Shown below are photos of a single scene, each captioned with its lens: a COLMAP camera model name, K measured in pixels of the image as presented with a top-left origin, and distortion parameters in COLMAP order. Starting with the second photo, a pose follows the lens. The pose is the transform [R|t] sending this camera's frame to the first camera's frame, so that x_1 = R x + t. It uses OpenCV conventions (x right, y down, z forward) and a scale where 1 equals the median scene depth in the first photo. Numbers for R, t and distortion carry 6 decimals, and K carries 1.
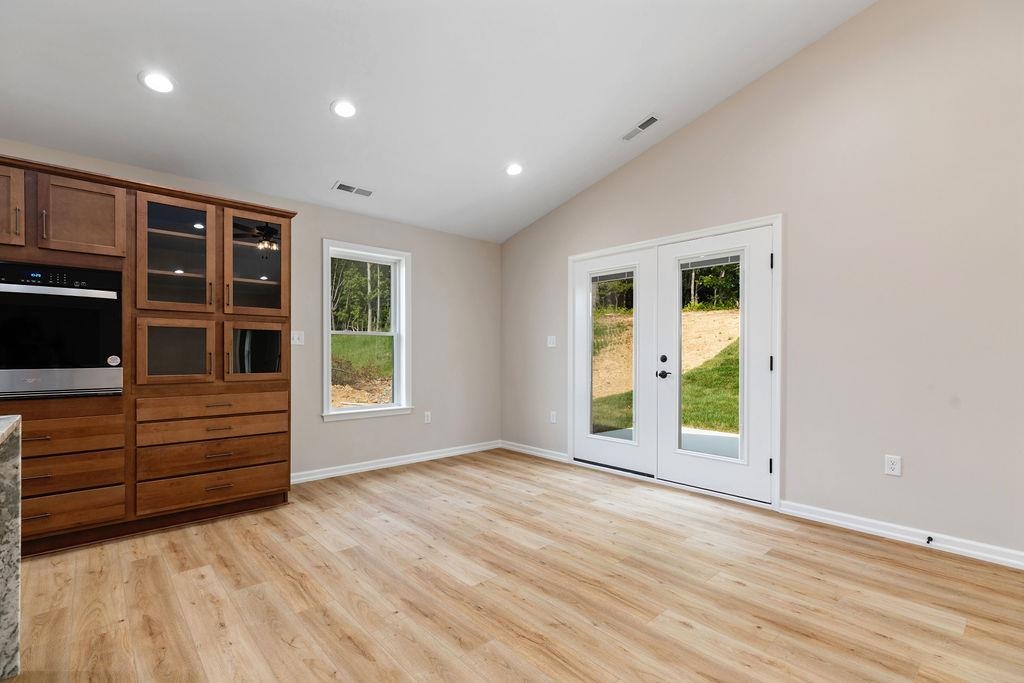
lens RADIAL K [[466.1, 0, 508.5], [0, 466.1, 353.6], [0, 0, 1]] dist [0.003618, 0.000553]
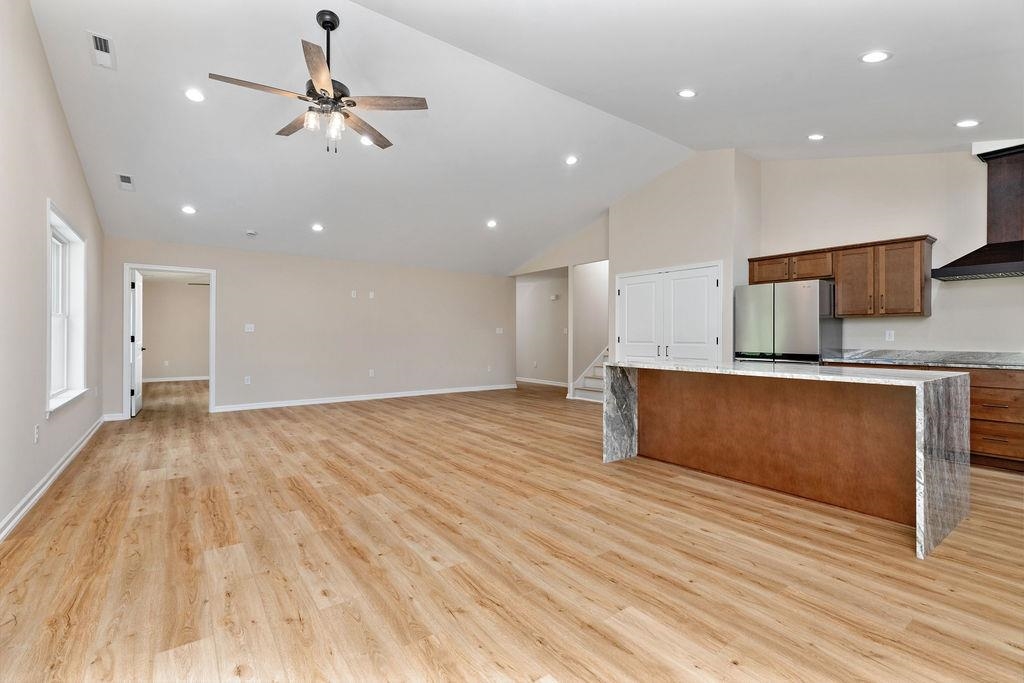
lens RADIAL K [[455.1, 0, 512.0], [0, 455.1, 334.5], [0, 0, 1]] dist [0.000593, 0.000525]
pose [[-0.995224, -0.005412, 0.097465, 0.047578], [-0.006099, 0.999959, -0.006746, 0.001988], [-0.097424, -0.007308, -0.995216, 1.474731]]
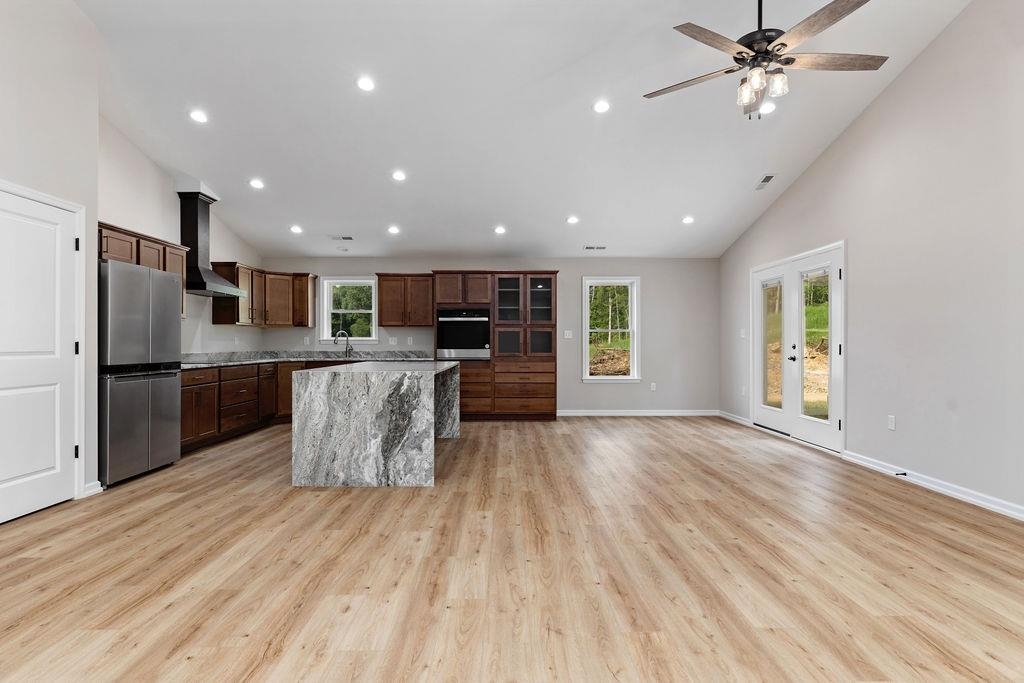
lens RADIAL K [[526.7, 0, 511.1], [0, 526.7, 345.7], [0, 0, 1]] dist [-0.000101, 0.000715]
pose [[0.748831, 0.001868, -0.662759, 1.019920], [0.001218, 0.999990, 0.004194, 0.001217], [0.662760, -0.003948, 0.748821, -0.928084]]
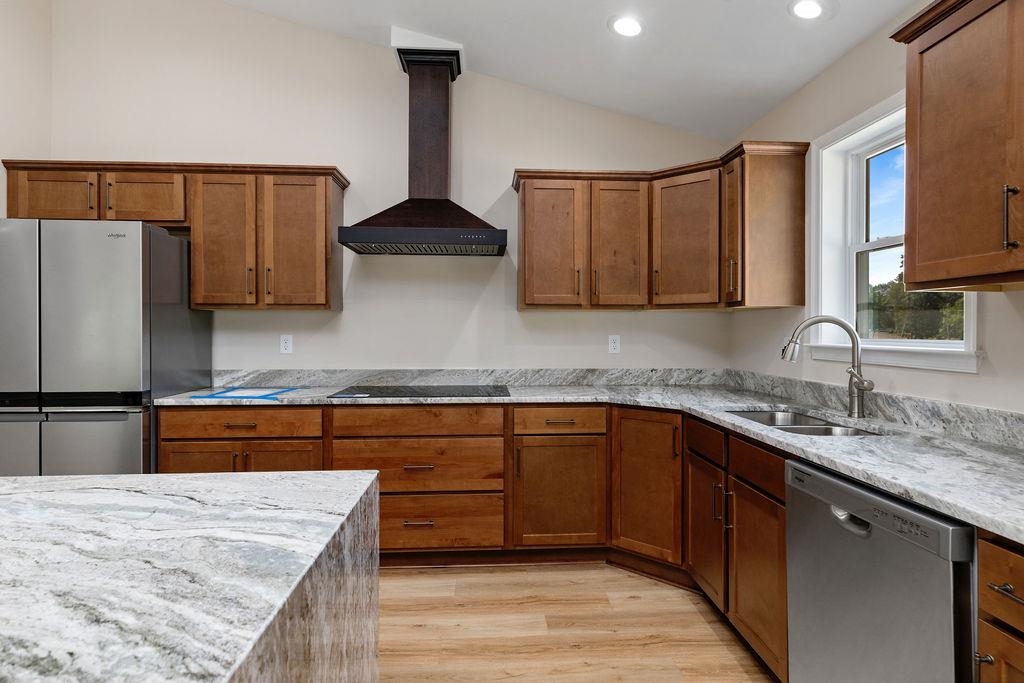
lens RADIAL K [[547.8, 0, 512.1], [0, 547.8, 334.4], [0, 0, 1]] dist [0.002231, 0.000799]
pose [[-0.622756, 0.004234, -0.782405, -0.607225], [-0.002300, 0.999971, 0.007242, -0.044595], [0.782413, 0.006310, -0.622728, 0.704970]]
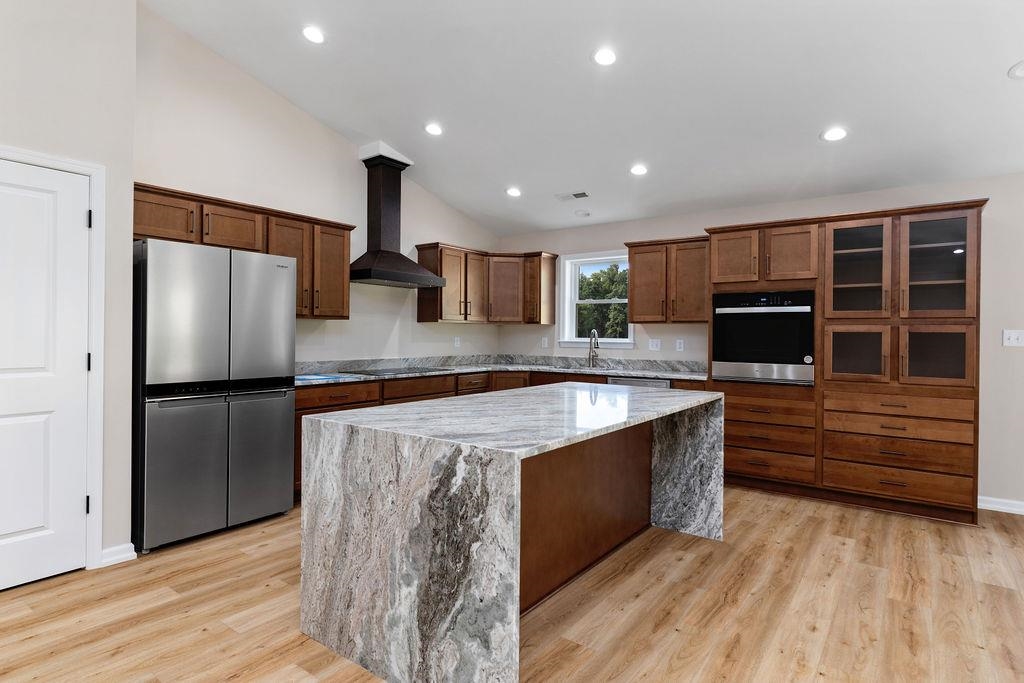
lens RADIAL K [[547.8, 0, 512.1], [0, 547.8, 334.4], [0, 0, 1]] dist [0.002231, 0.000799]
pose [[0.200694, 0.001054, -0.979653, 0.460407], [-0.008779, 0.999961, -0.000723, -0.044793], [0.979615, 0.008746, 0.200696, -0.103468]]
